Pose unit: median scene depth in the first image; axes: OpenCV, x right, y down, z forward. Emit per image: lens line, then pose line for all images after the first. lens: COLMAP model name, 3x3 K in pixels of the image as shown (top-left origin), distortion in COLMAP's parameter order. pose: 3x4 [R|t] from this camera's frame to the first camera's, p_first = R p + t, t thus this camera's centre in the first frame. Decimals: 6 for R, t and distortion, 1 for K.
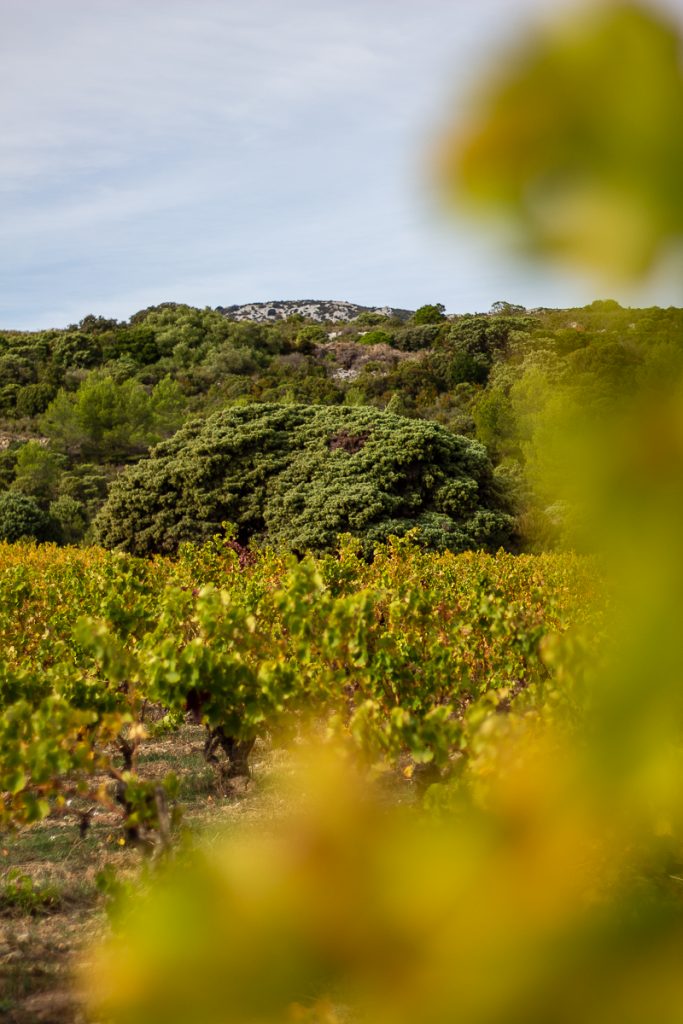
lens RADIAL K [[2945.9, 0, 341.5], [0, 2945.9, 512.0], [0, 0, 1]] dist [-0.024285, -0.400133]
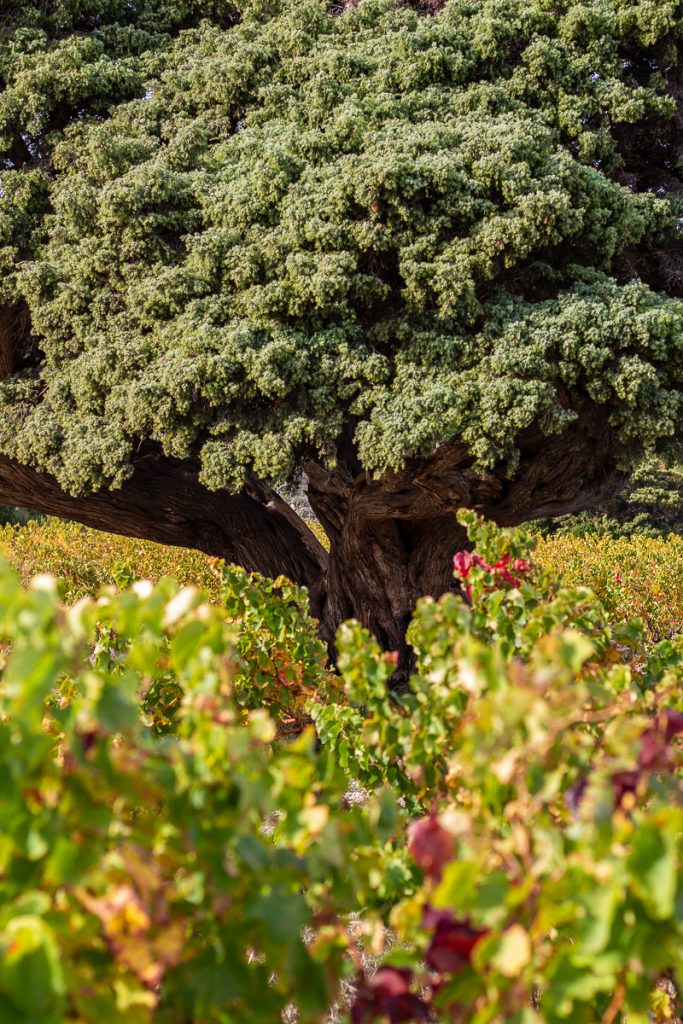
lens RADIAL K [[2945.9, 0, 341.5], [0, 2945.9, 512.0], [0, 0, 1]] dist [-0.024285, -0.400133]
pose [[0.998970, 0.010147, -0.044233, 0.007287], [-0.010083, 0.999948, 0.001668, 0.017943], [0.044248, -0.001220, 0.999020, 0.799488]]
